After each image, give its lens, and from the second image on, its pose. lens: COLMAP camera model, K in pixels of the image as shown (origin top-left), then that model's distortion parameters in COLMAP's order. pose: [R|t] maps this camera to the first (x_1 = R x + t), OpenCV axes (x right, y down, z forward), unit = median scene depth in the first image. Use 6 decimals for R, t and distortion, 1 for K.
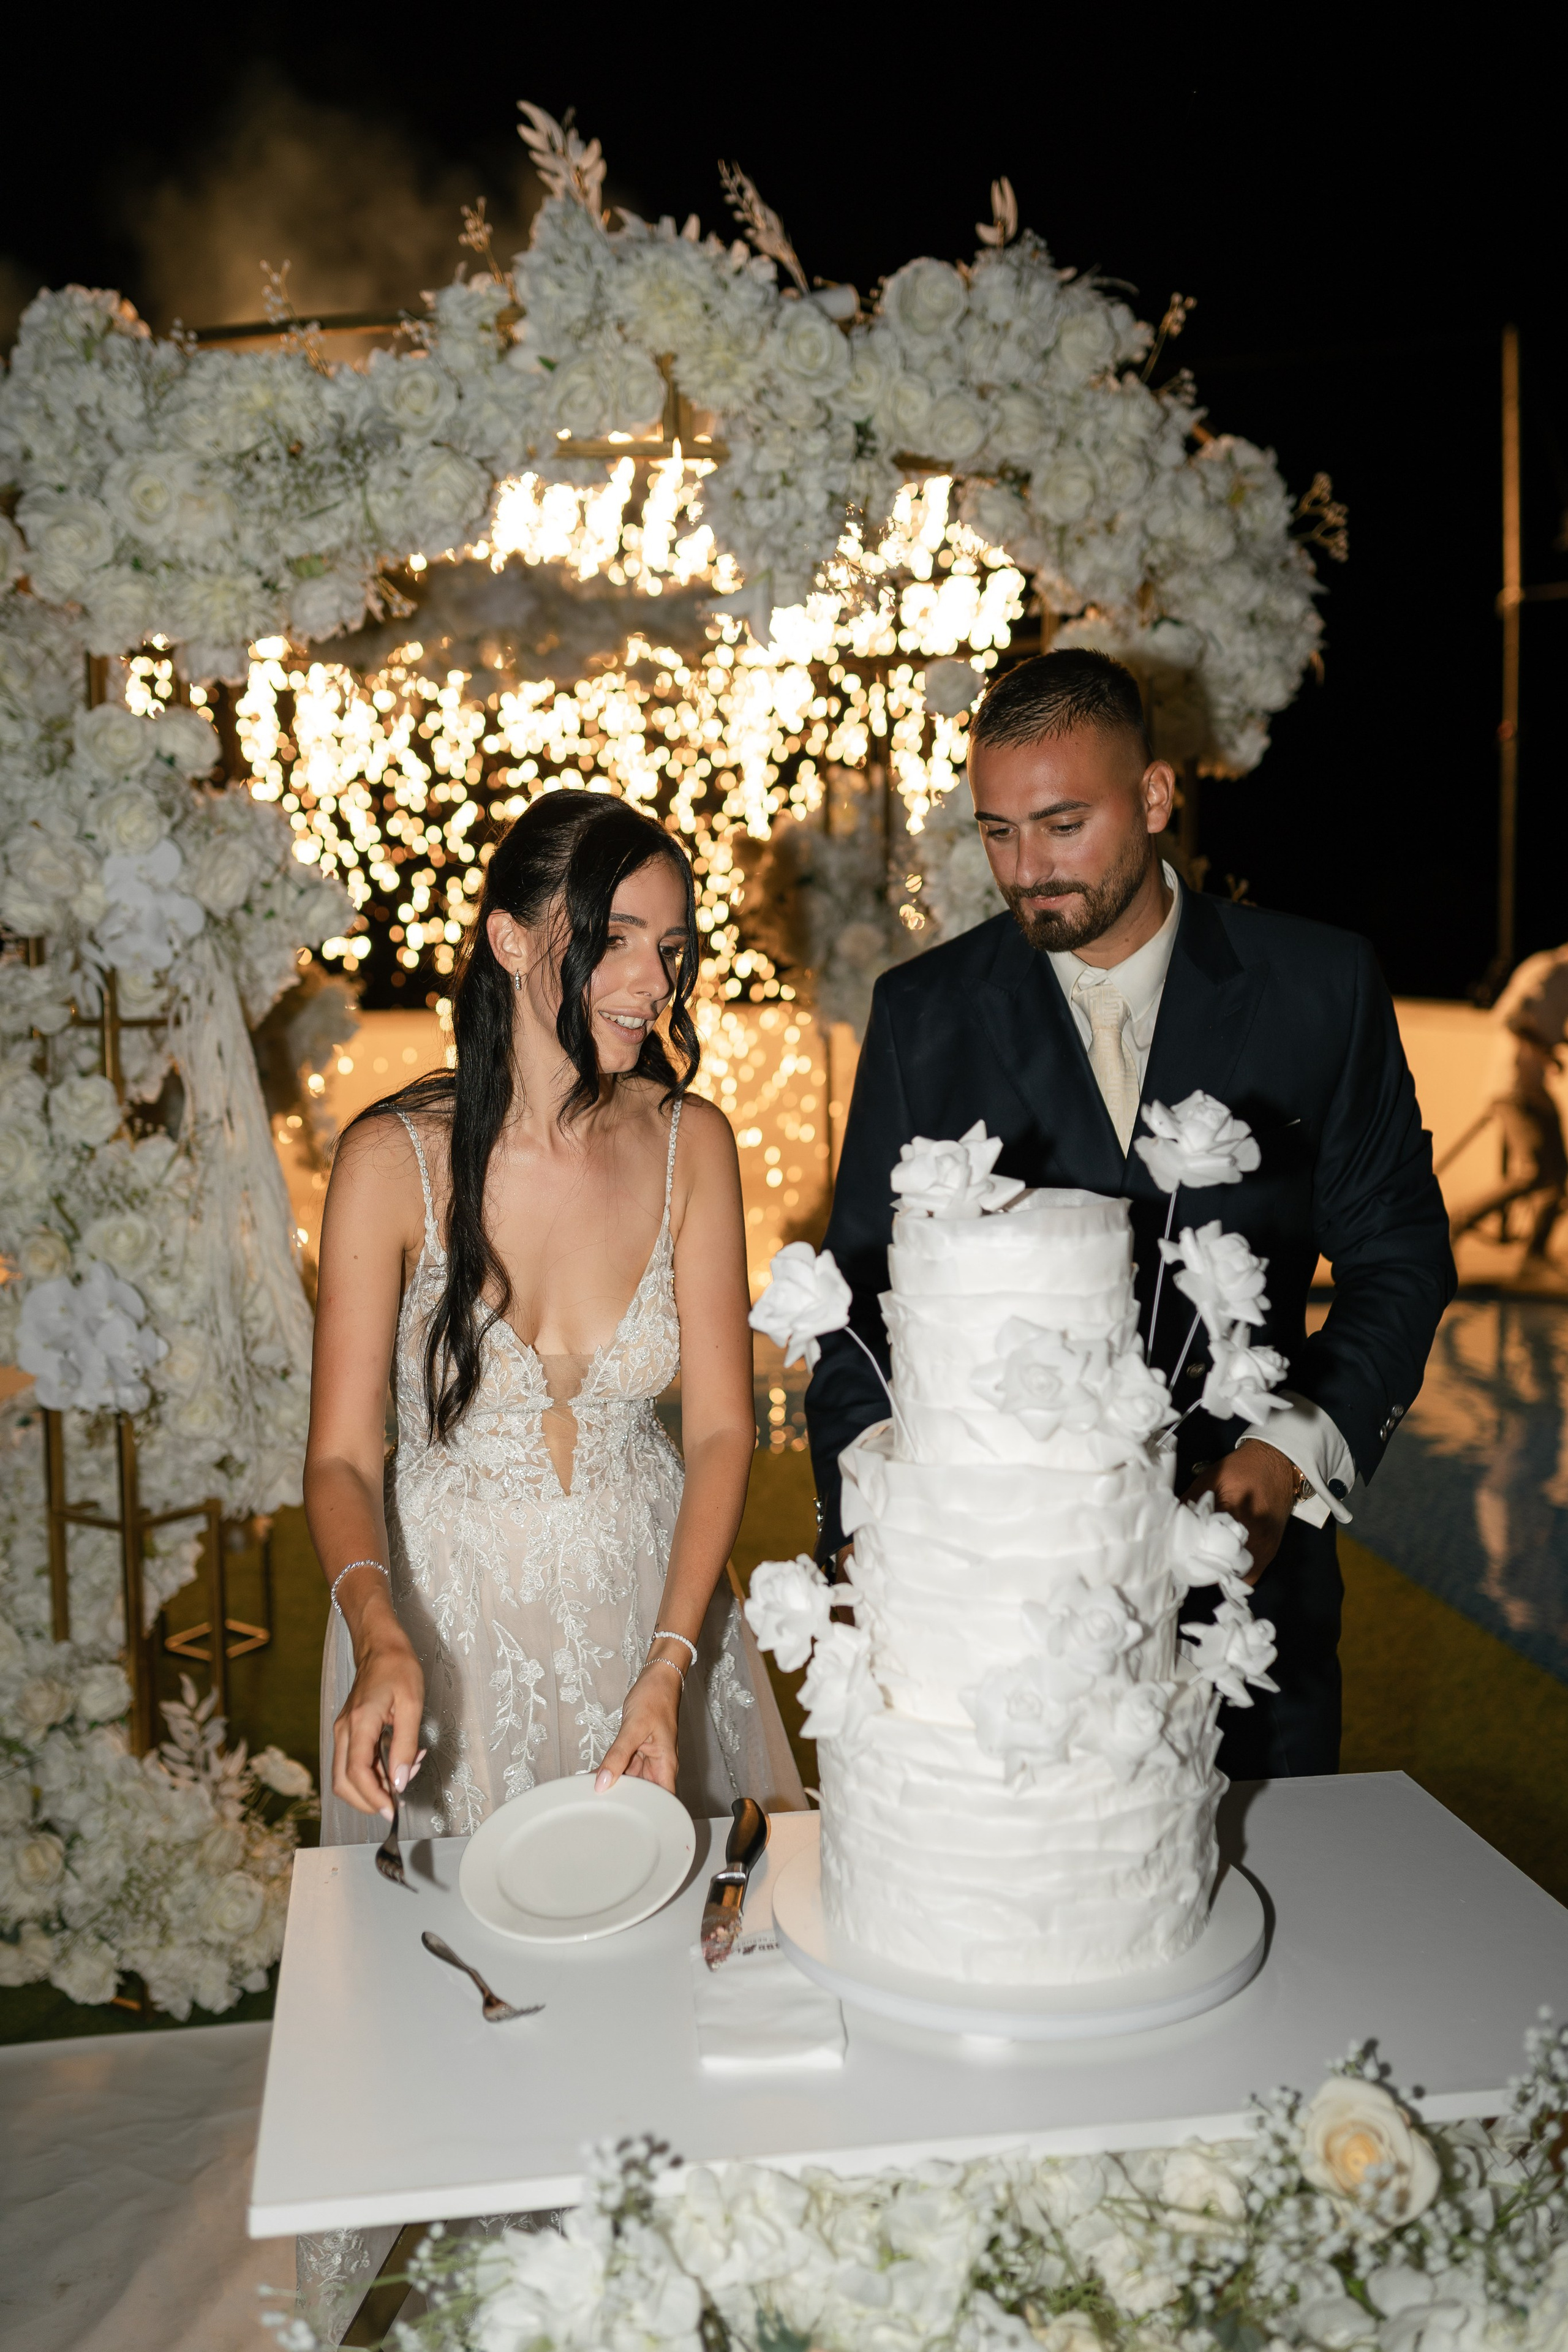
lens RADIAL K [[2243.1, 0, 785.6], [0, 2243.1, 1175.0], [0, 0, 1]] dist [0.000986, 0.008105]
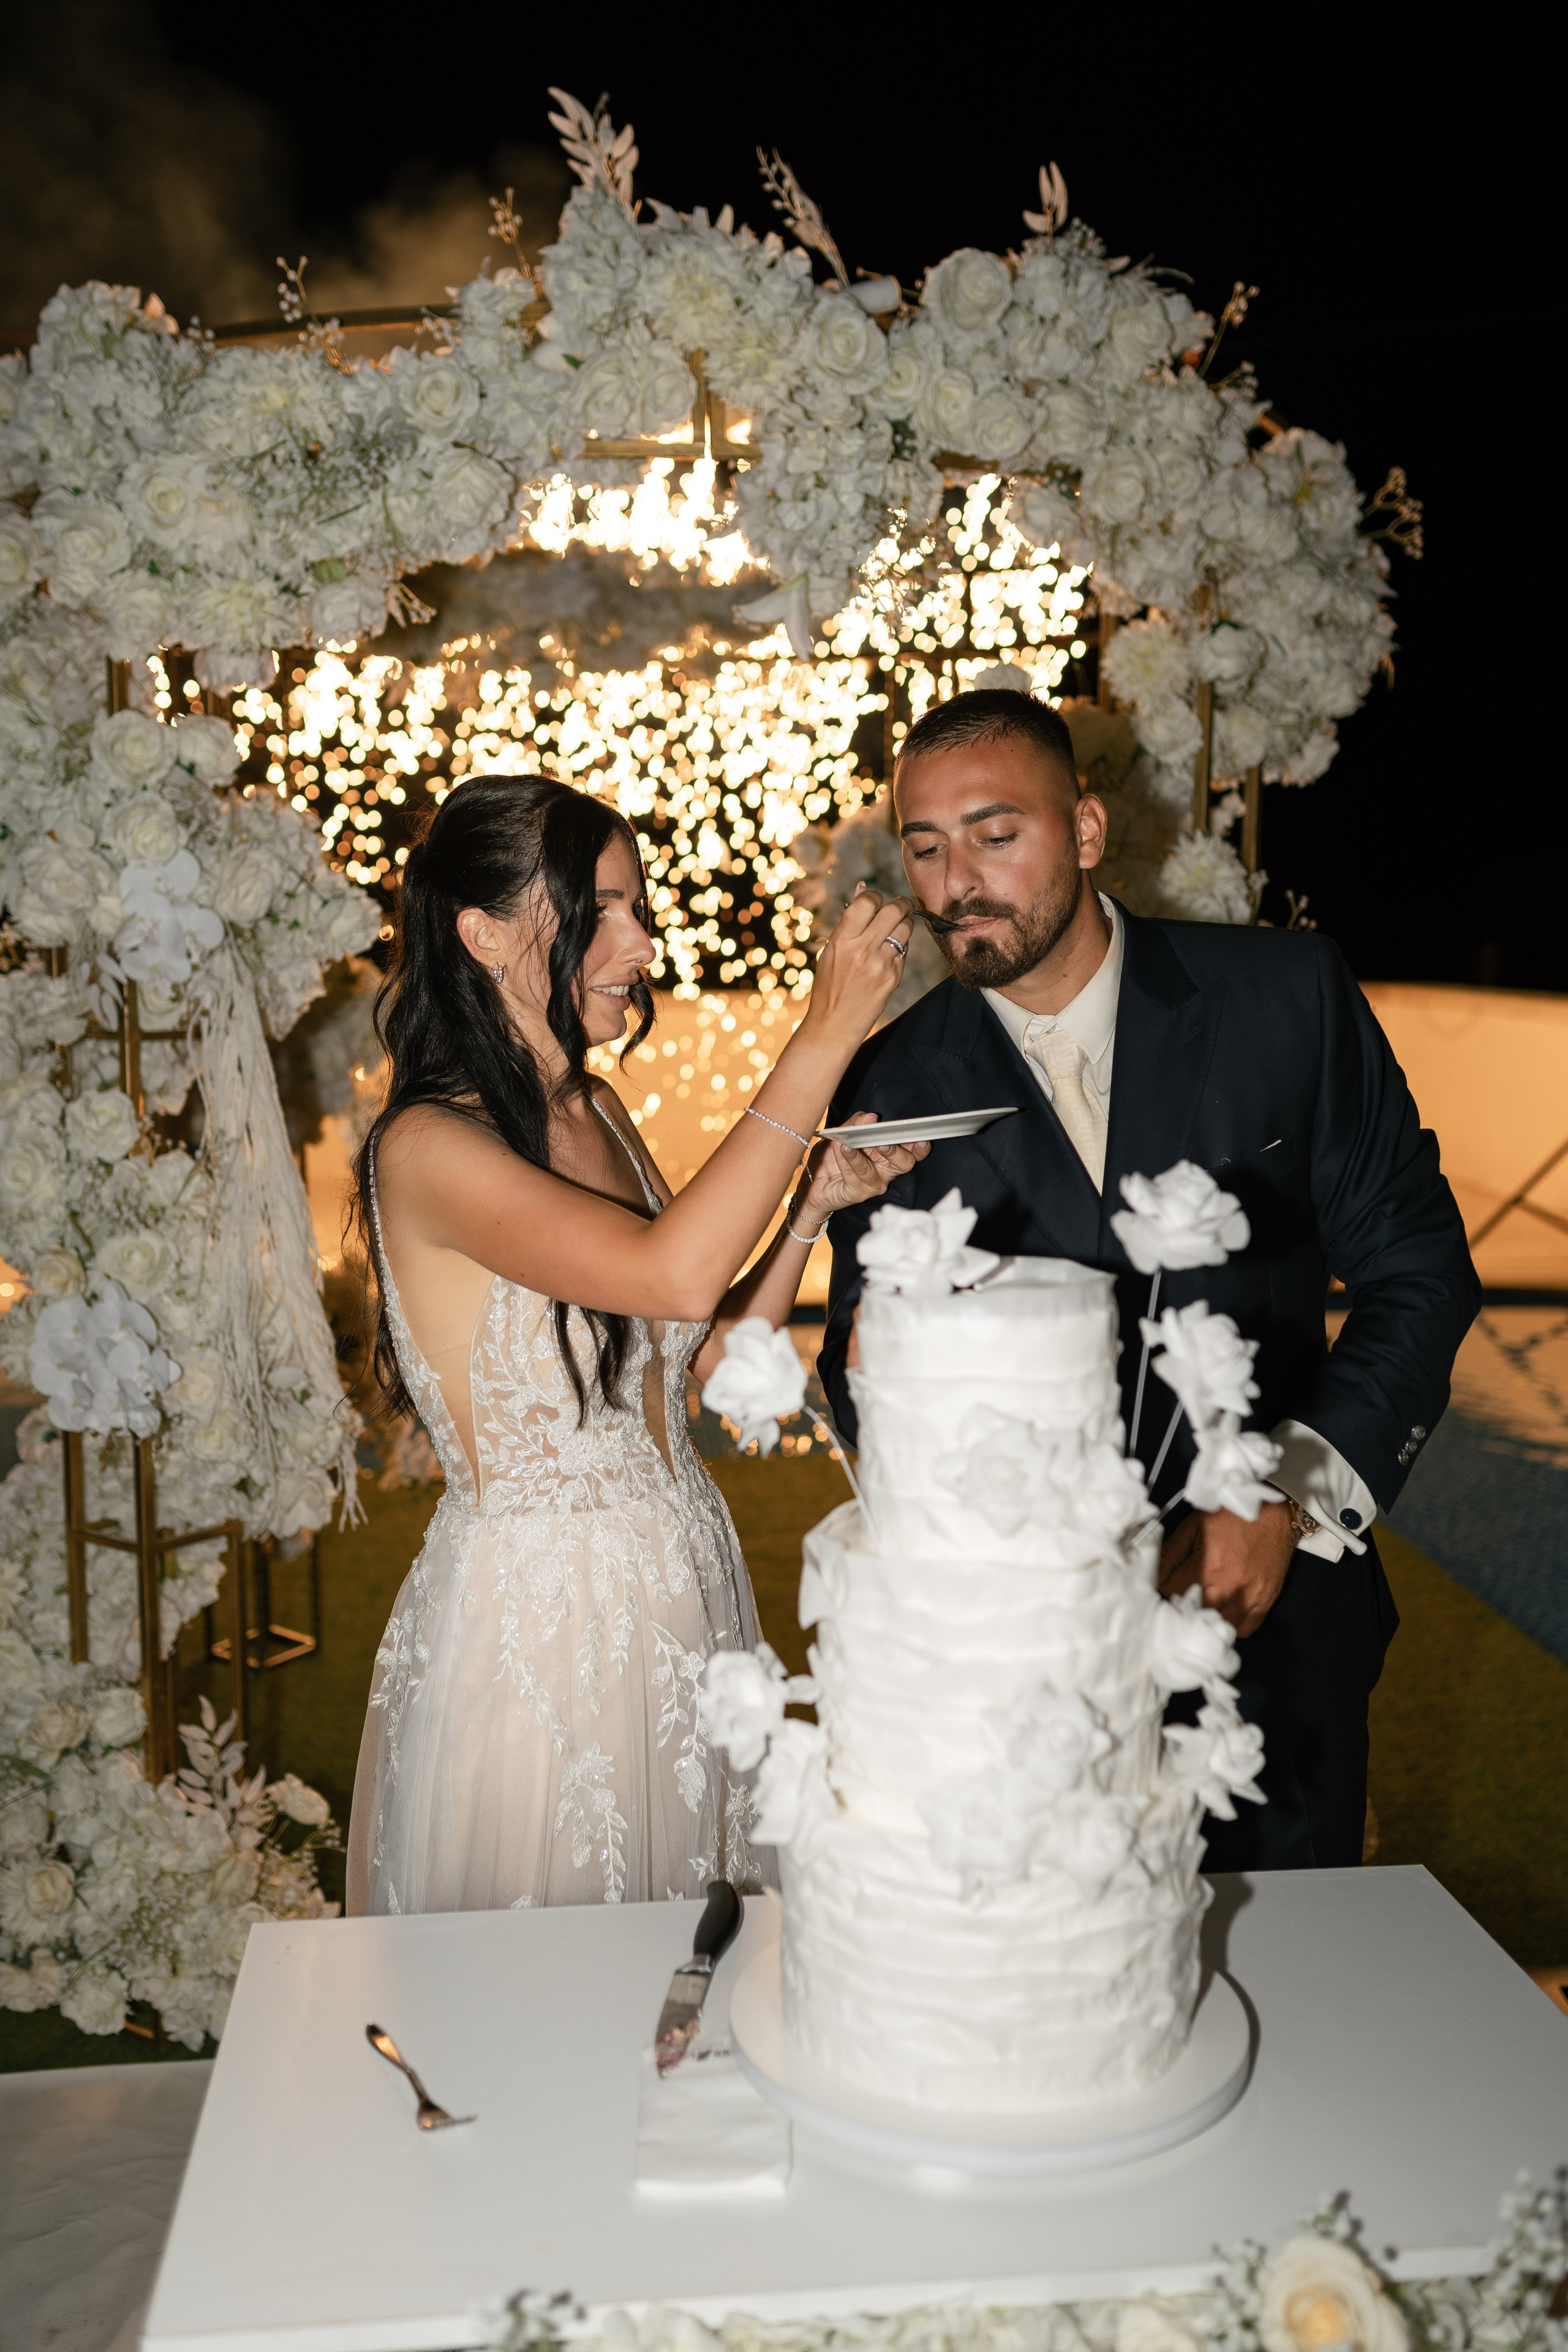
lens RADIAL K [[2268.9, 0, 785.3], [0, 2268.9, 1175.3], [0, 0, 1]] dist [0.003196, 0.001309]
pose [[0.998861, 0.012853, -0.045960, 0.033336], [-0.012423, 0.999876, 0.009627, -0.021506], [0.046078, -0.009045, 0.998897, 0.025414]]
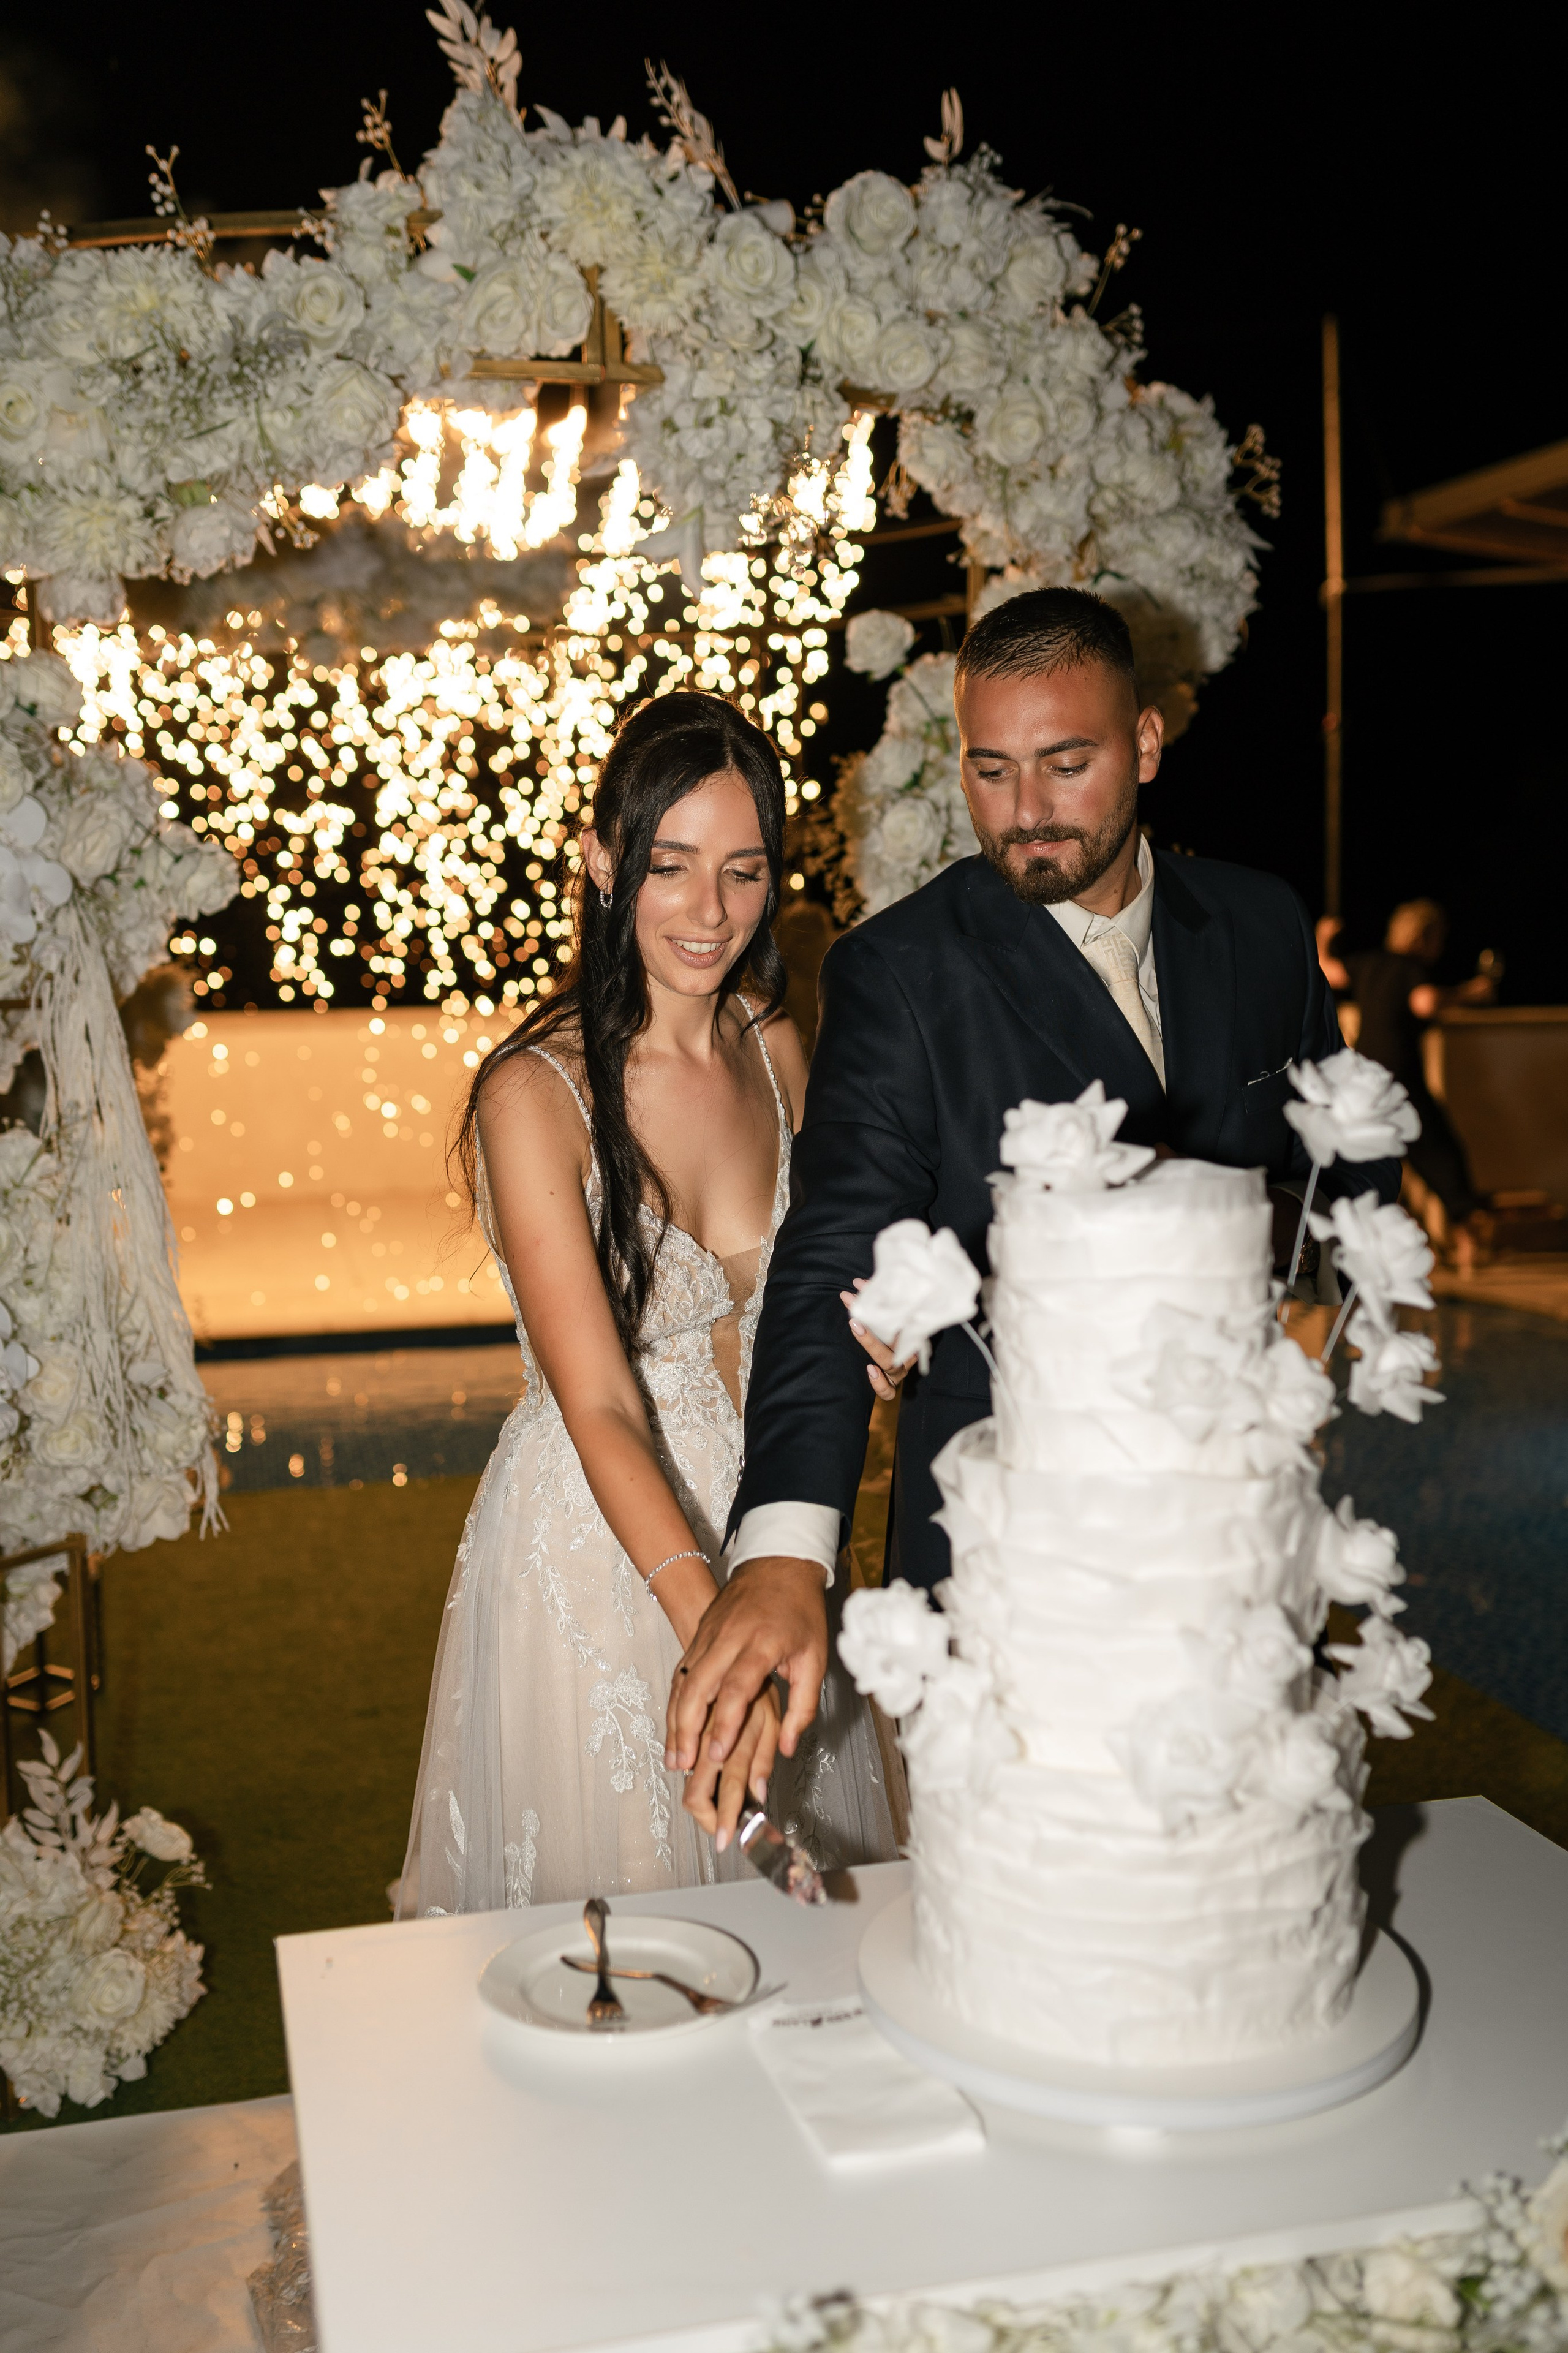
lens RADIAL K [[2288.2, 0, 787.7], [0, 2288.2, 1173.4], [0, 0, 1]] dist [0.001037, 0.012018]
pose [[0.995072, -0.011116, 0.098527, -0.069061], [0.011575, 0.999925, -0.004087, 0.007785], [-0.098475, 0.005207, 0.995126, 0.065724]]
